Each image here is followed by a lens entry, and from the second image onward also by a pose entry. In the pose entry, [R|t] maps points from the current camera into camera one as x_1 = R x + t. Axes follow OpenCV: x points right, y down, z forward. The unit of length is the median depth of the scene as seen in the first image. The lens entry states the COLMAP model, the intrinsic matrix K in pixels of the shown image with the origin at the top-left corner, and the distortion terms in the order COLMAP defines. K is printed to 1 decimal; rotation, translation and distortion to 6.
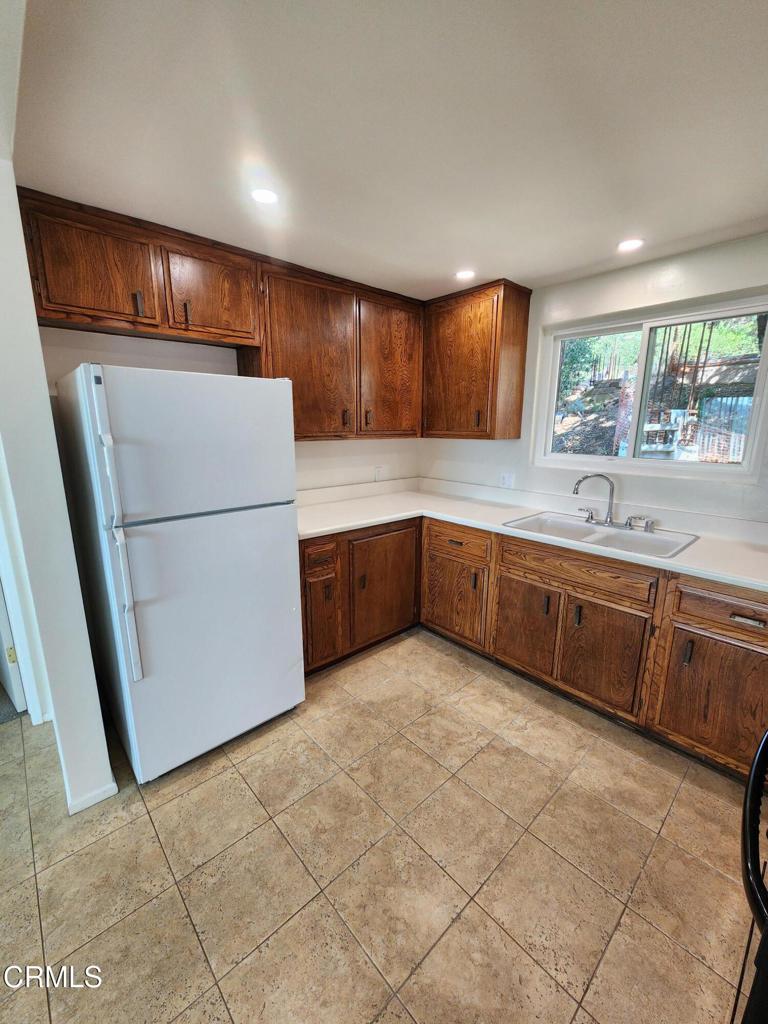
lens RADIAL K [[414.4, 0, 385.5], [0, 414.4, 514.6], [0, 0, 1]] dist [-0.001774, -0.000829]
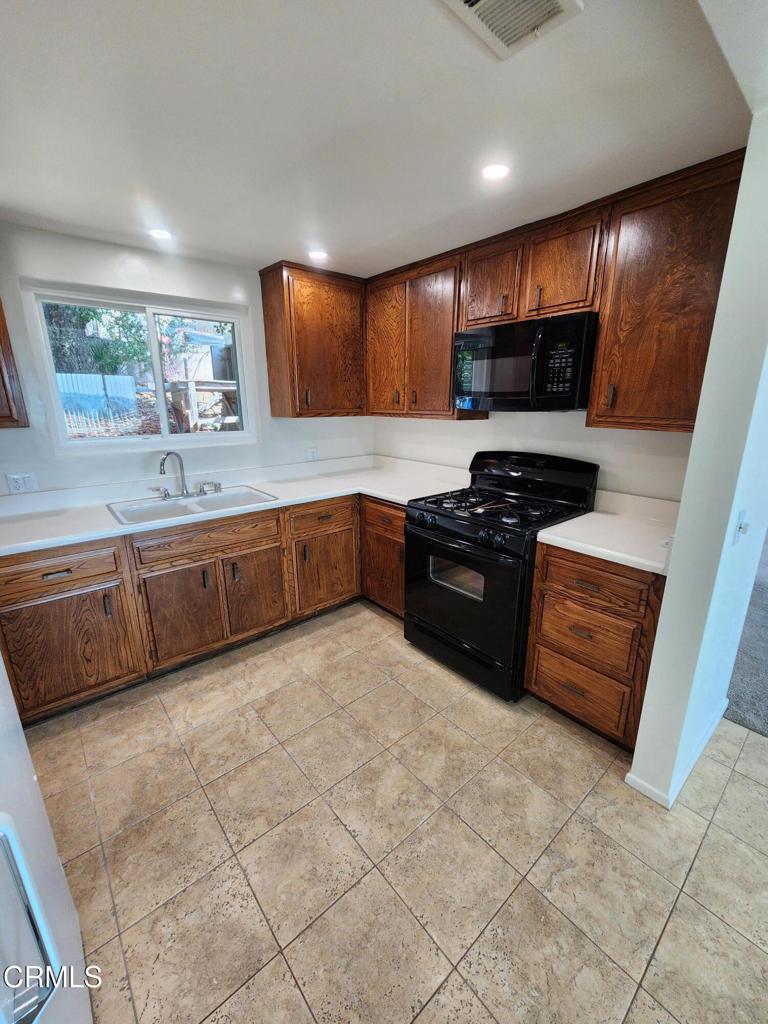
lens RADIAL K [[414.4, 0, 383.4], [0, 414.4, 515.4], [0, 0, 1]] dist [-0.001774, -0.000829]
pose [[0.041296, -0.271418, 0.961575, -0.611501], [0.220420, 0.941160, 0.256189, -0.112743], [-0.974530, 0.201371, 0.098692, 0.477427]]
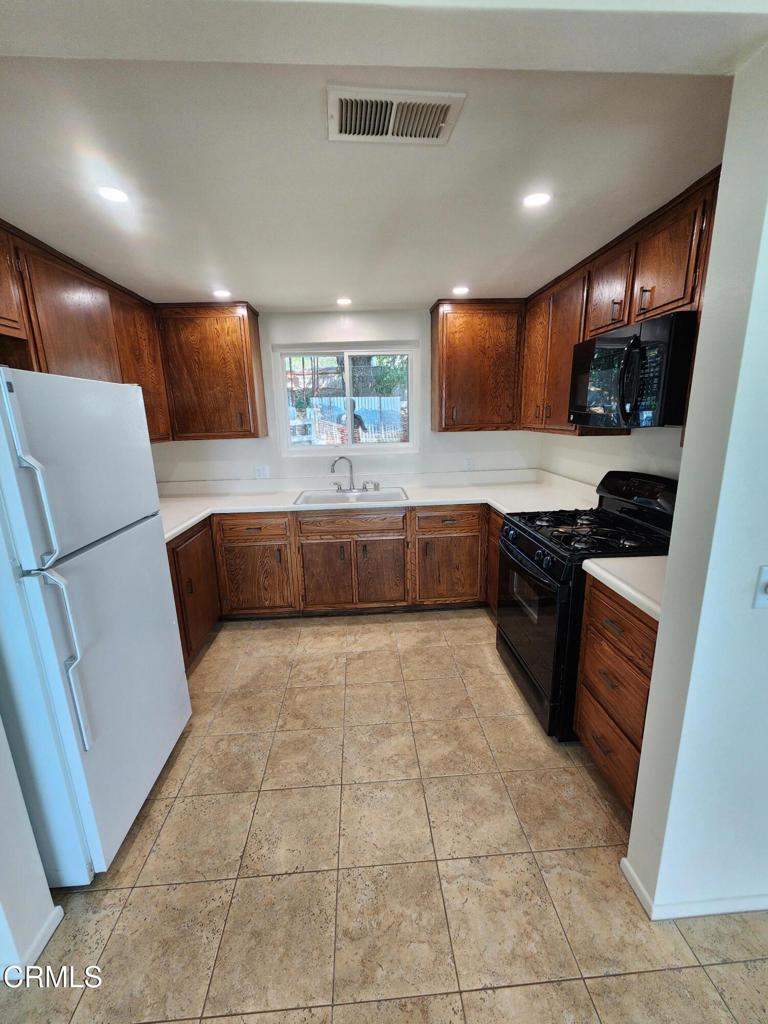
lens RADIAL K [[414.4, 0, 382.6], [0, 414.4, 514.5], [0, 0, 1]] dist [-0.001774, -0.000829]
pose [[0.630603, -0.200467, 0.749768, -0.596717], [0.196405, 0.975839, 0.095724, -0.015910], [-0.750843, 0.086895, 0.654740, -0.018951]]
